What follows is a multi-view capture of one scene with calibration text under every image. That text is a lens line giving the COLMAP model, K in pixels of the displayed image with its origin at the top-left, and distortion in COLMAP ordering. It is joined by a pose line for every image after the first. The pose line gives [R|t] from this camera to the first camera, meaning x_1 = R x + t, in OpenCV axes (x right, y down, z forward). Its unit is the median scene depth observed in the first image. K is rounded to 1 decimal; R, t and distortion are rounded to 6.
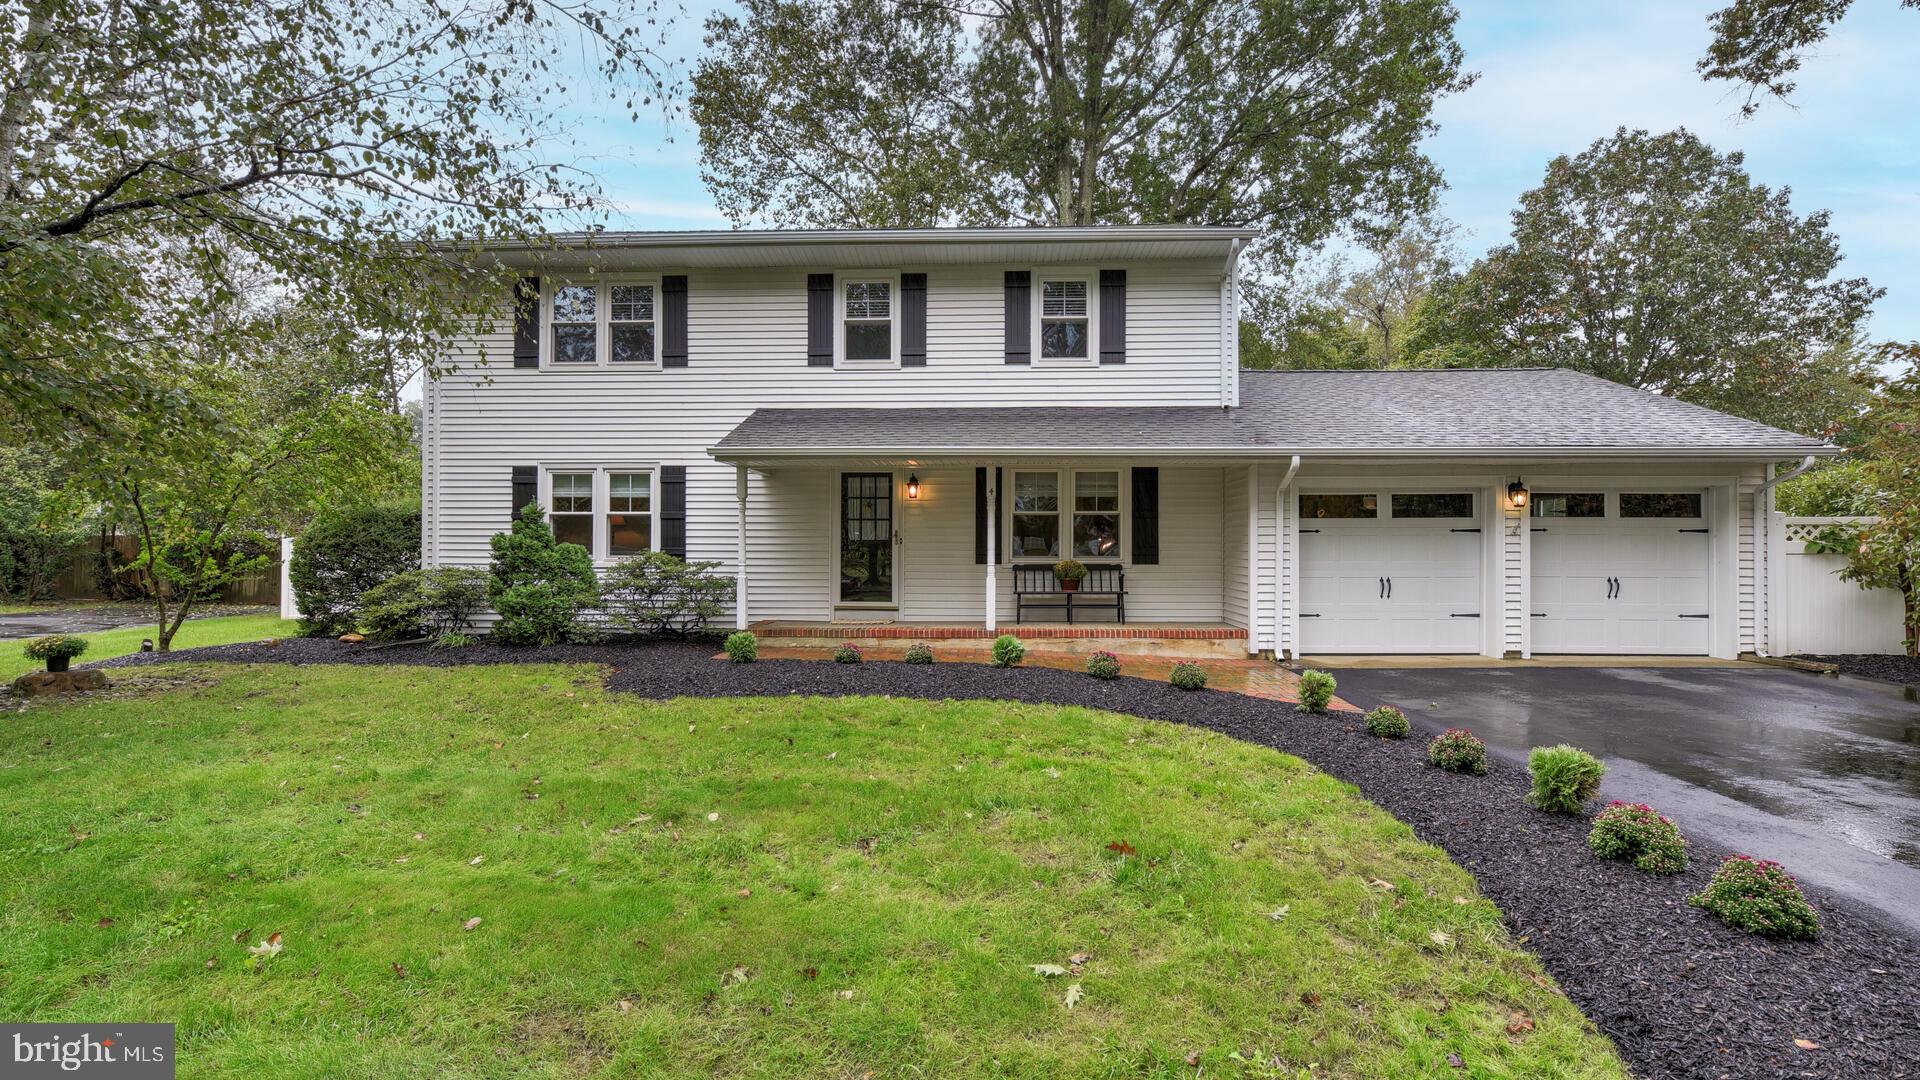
lens RADIAL K [[782.8, 0, 960.0], [0, 782.8, 540.0], [0, 0, 1]] dist [-0.001178, -0.000557]
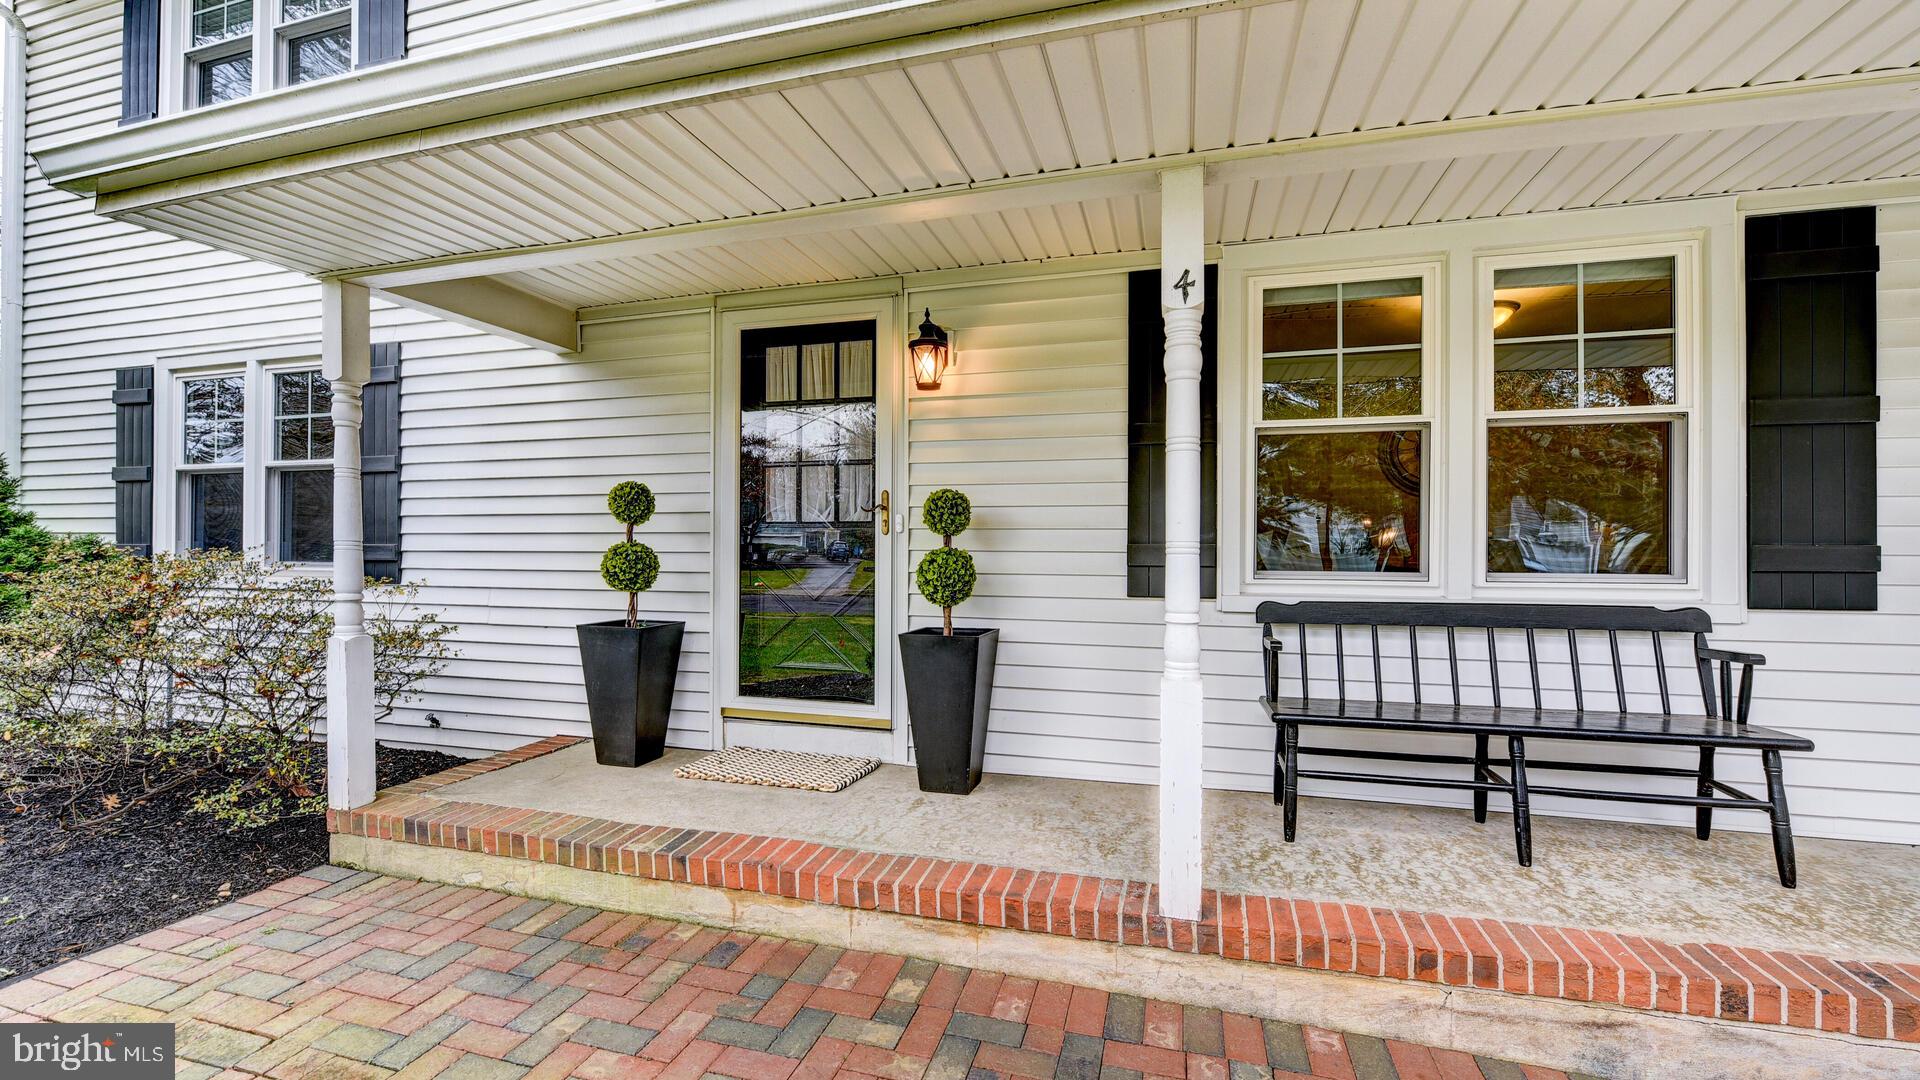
lens RADIAL K [[773.2, 0, 953.3], [0, 773.2, 540.0], [0, 0, 1]] dist [0.000398, 0.000053]
pose [[0.968673, -0.001144, -0.248338, 0.029111], [0.001626, 0.999997, 0.001733, 0.008090], [0.248335, -0.002083, 0.968672, 0.686973]]
